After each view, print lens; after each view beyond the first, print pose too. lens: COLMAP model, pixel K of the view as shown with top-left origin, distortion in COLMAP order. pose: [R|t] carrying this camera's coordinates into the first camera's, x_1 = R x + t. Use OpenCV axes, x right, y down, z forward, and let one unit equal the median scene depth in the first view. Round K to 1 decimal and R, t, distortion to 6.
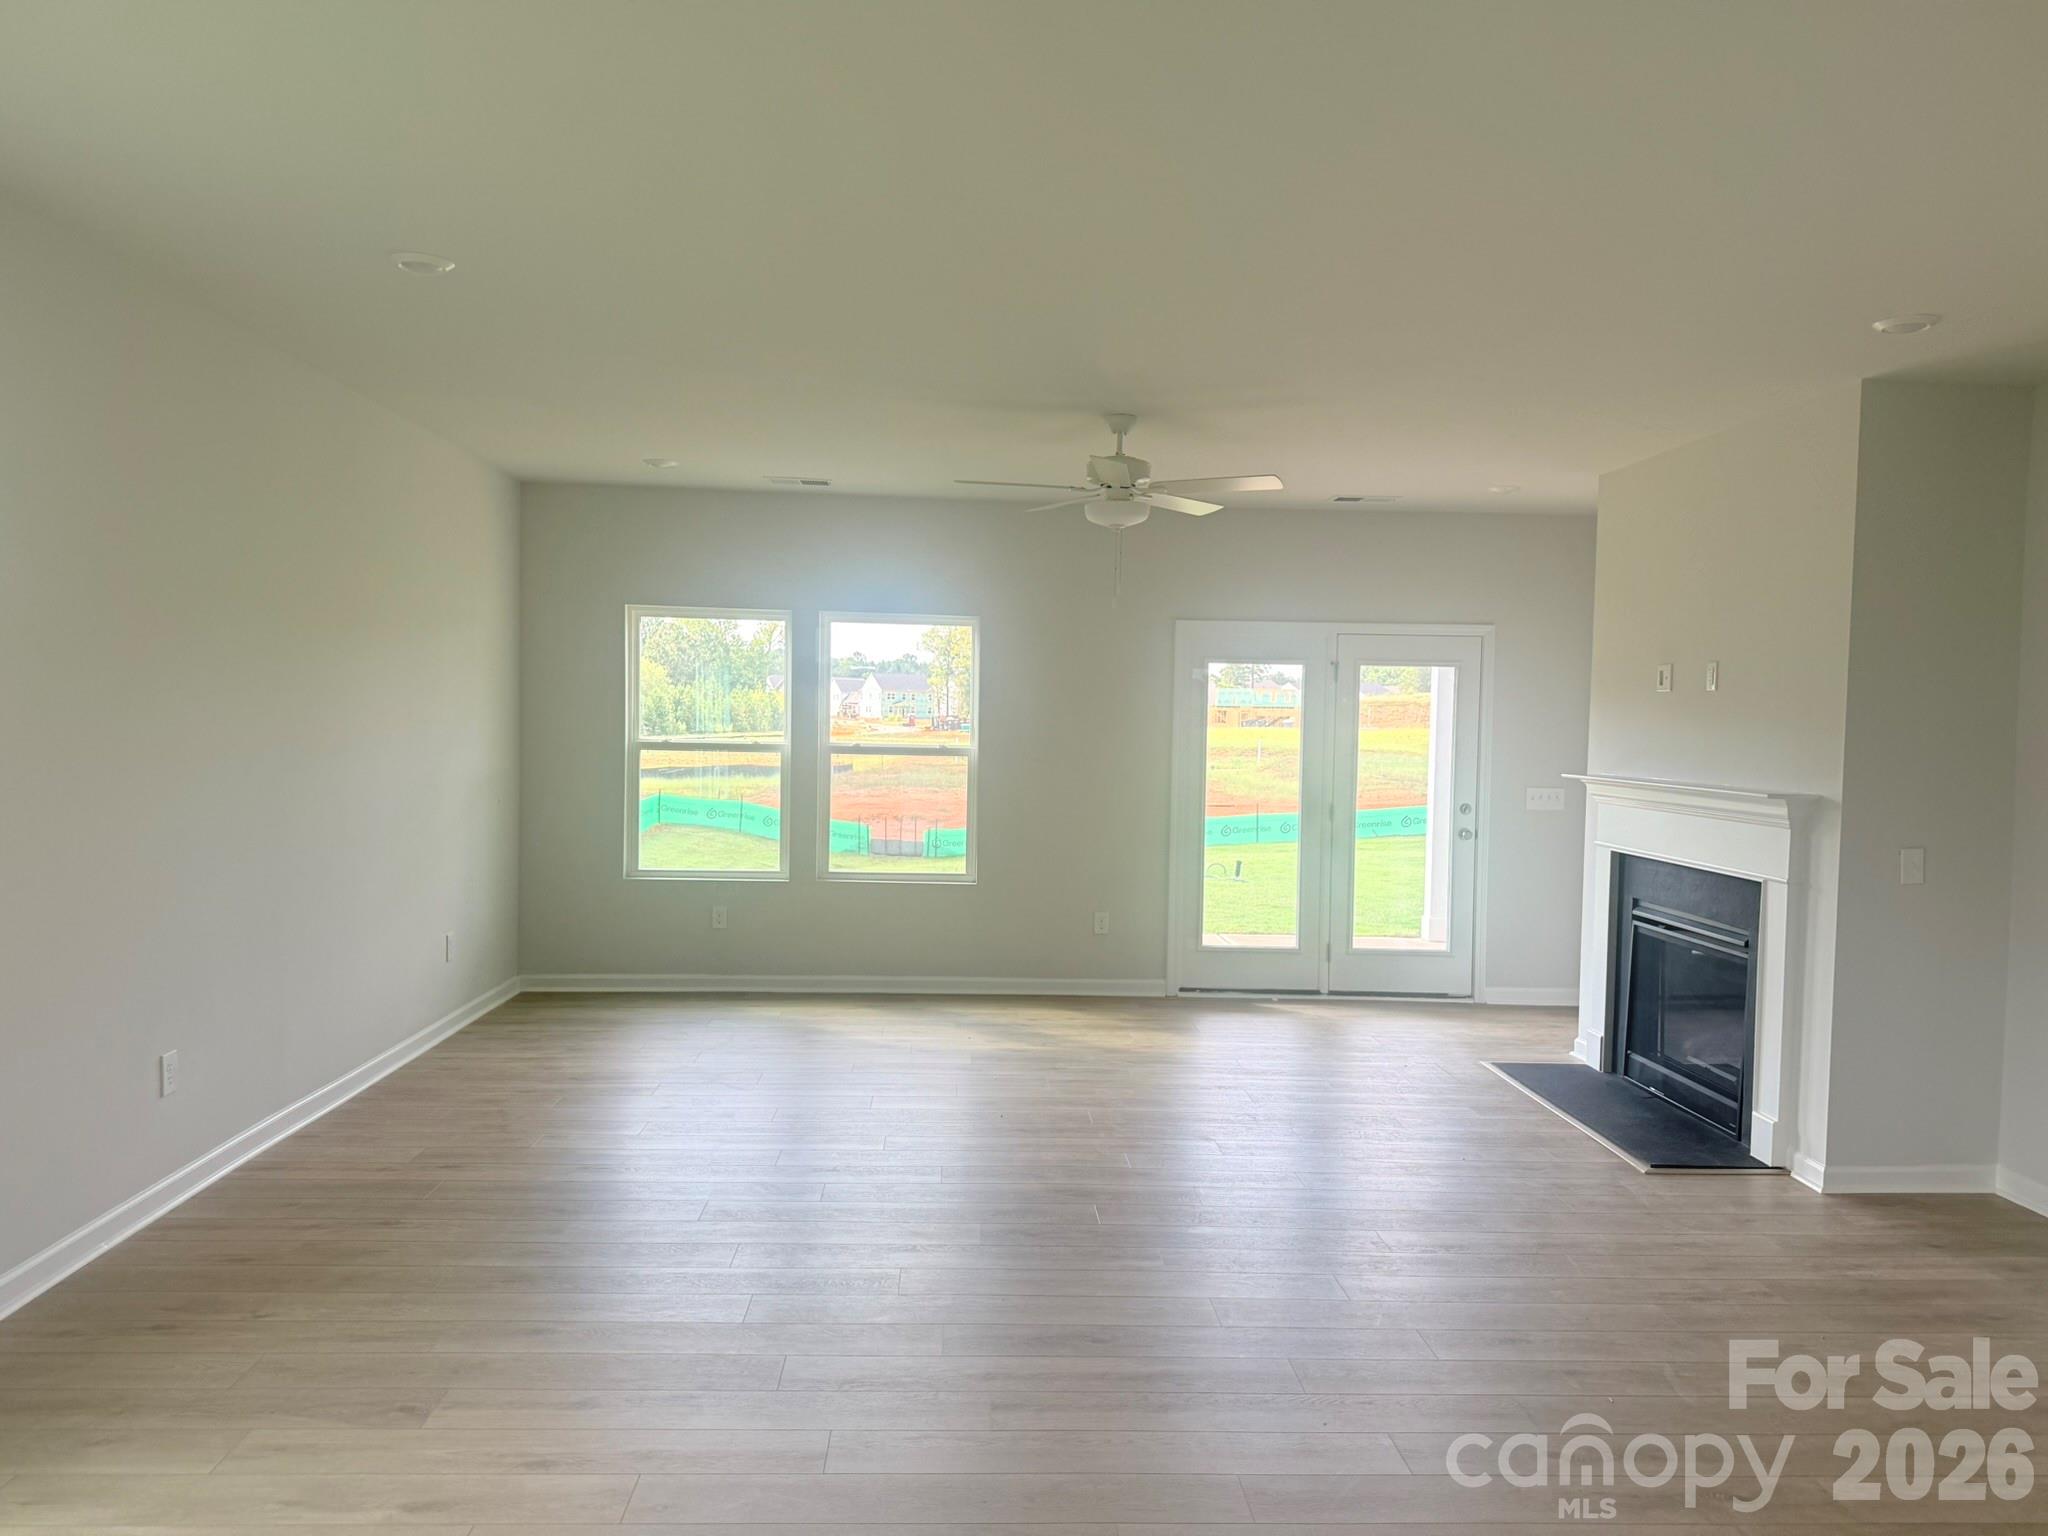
lens RADIAL K [[1423.2, 0, 1024.0], [0, 1423.2, 768.0], [0, 0, 1]] dist [0.000977, 0.000550]
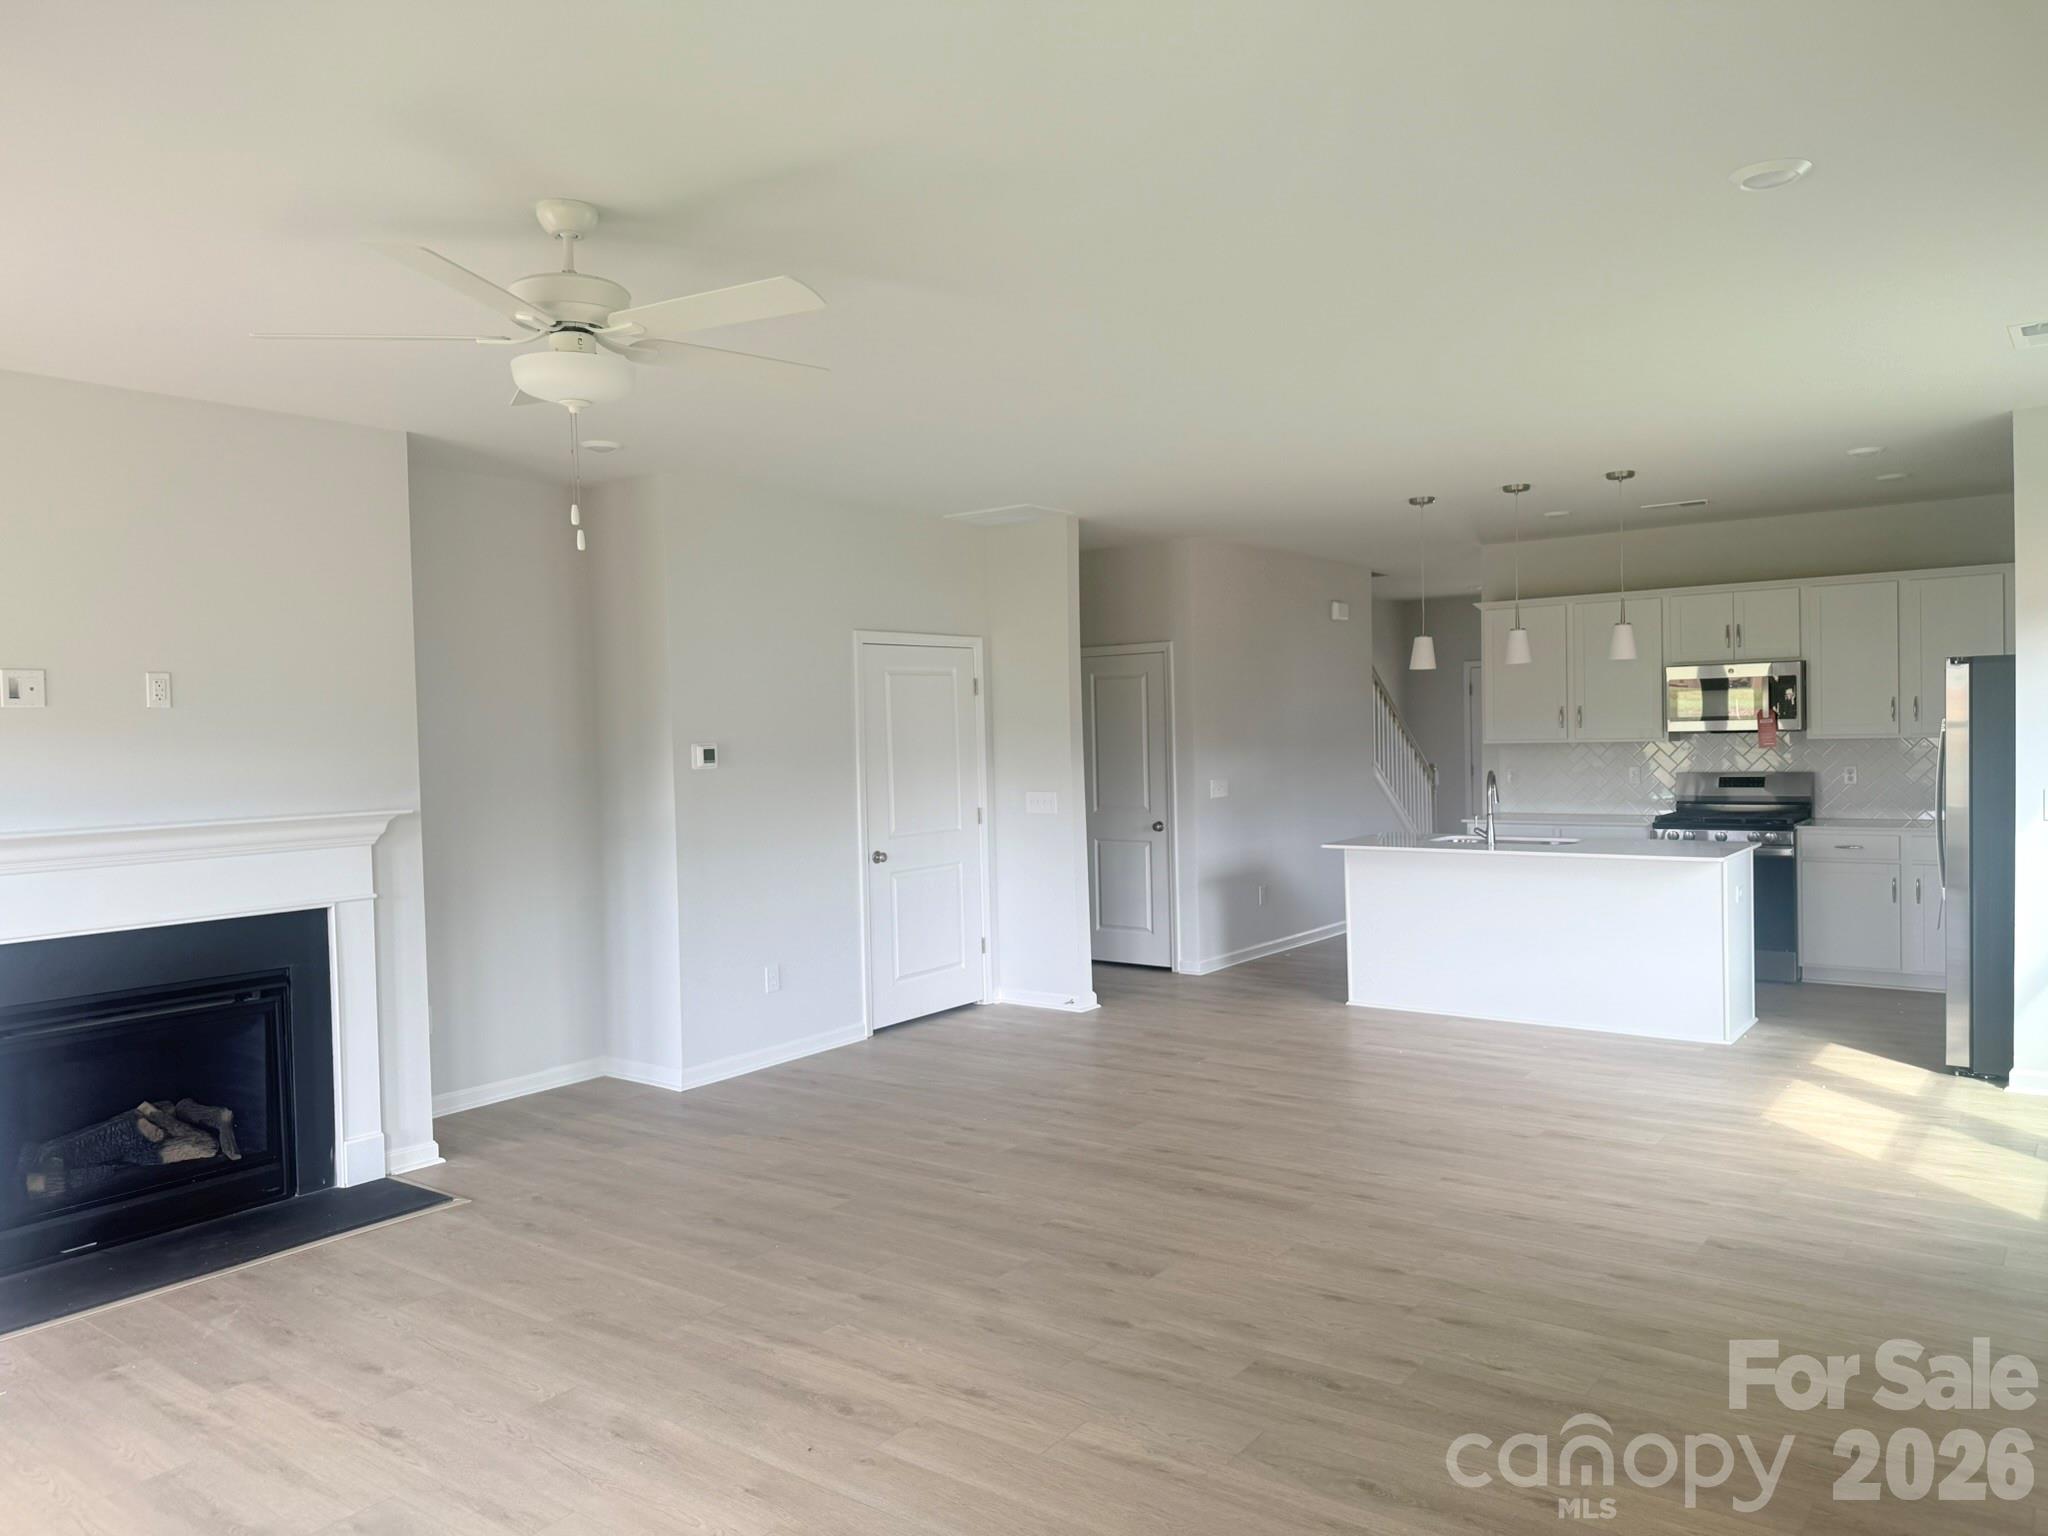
lens RADIAL K [[1423.2, 0, 1024.0], [0, 1423.2, 768.0], [0, 0, 1]] dist [0.000977, 0.000550]
pose [[-0.760837, -0.022708, 0.648546, -0.555816], [0.029833, 0.997107, 0.069910, -0.081300], [-0.648257, 0.072538, -0.757958, 1.696774]]
